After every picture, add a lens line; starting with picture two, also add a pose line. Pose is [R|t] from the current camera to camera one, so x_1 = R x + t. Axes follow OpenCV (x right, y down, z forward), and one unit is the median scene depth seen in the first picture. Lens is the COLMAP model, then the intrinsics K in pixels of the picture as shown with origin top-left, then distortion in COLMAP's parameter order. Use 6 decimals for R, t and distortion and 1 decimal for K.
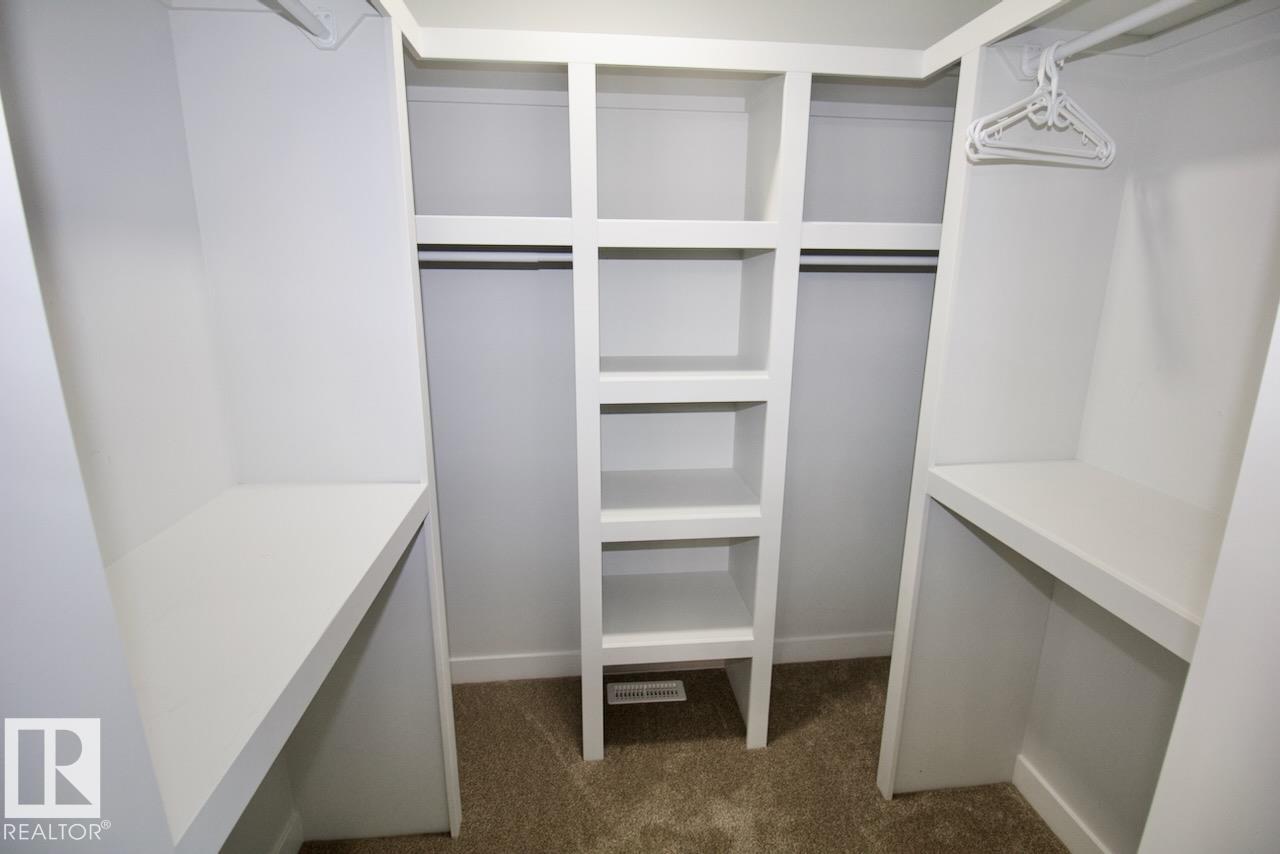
lens RADIAL K [[590.6, 0, 637.1], [0, 590.6, 424.1], [0, 0, 1]] dist [-0.002090, -0.011857]
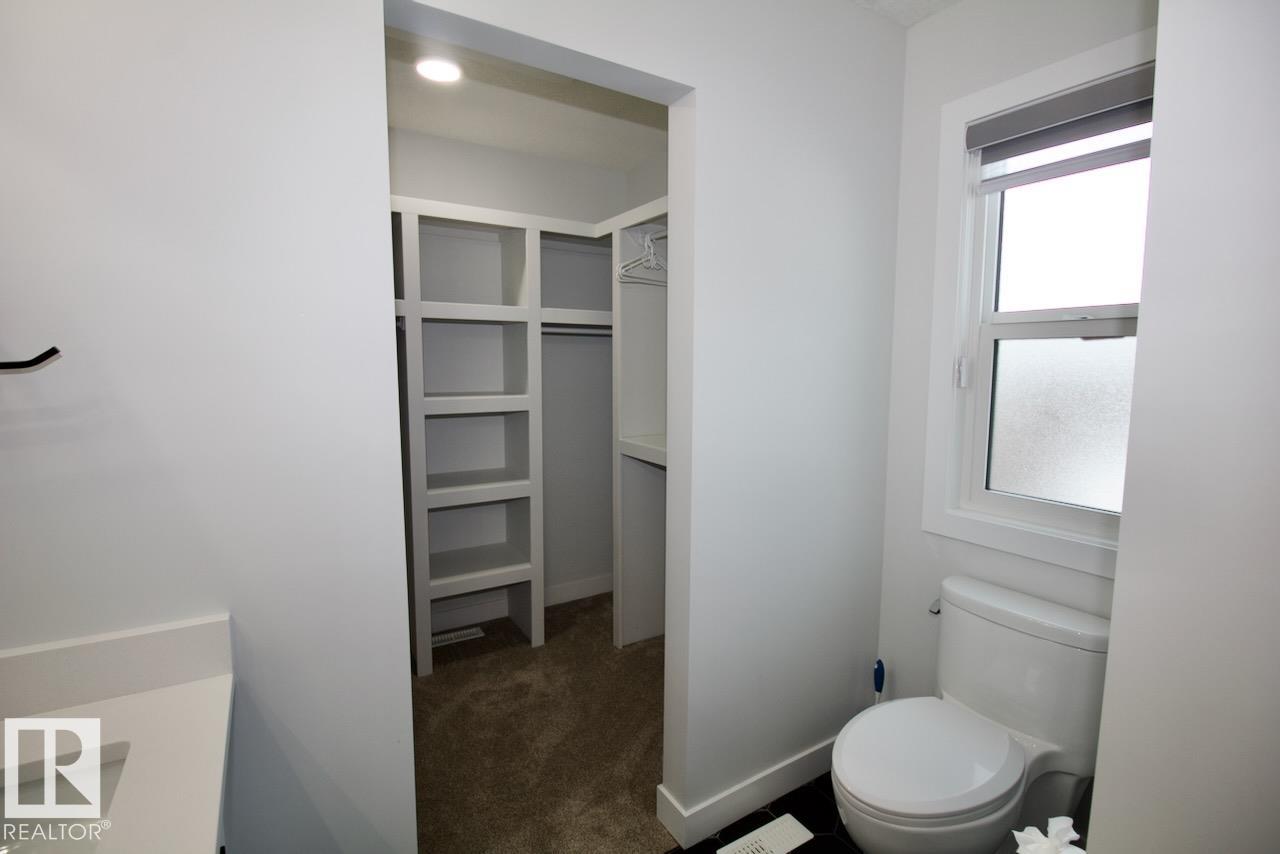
lens RADIAL K [[590.6, 0, 637.1], [0, 590.6, 424.1], [0, 0, 1]] dist [-0.002090, -0.011857]
pose [[0.898937, -0.041606, 0.436099, -0.233134], [0.104319, 0.987174, -0.120852, 0.231747], [-0.425477, 0.154131, 0.891747, -0.611160]]
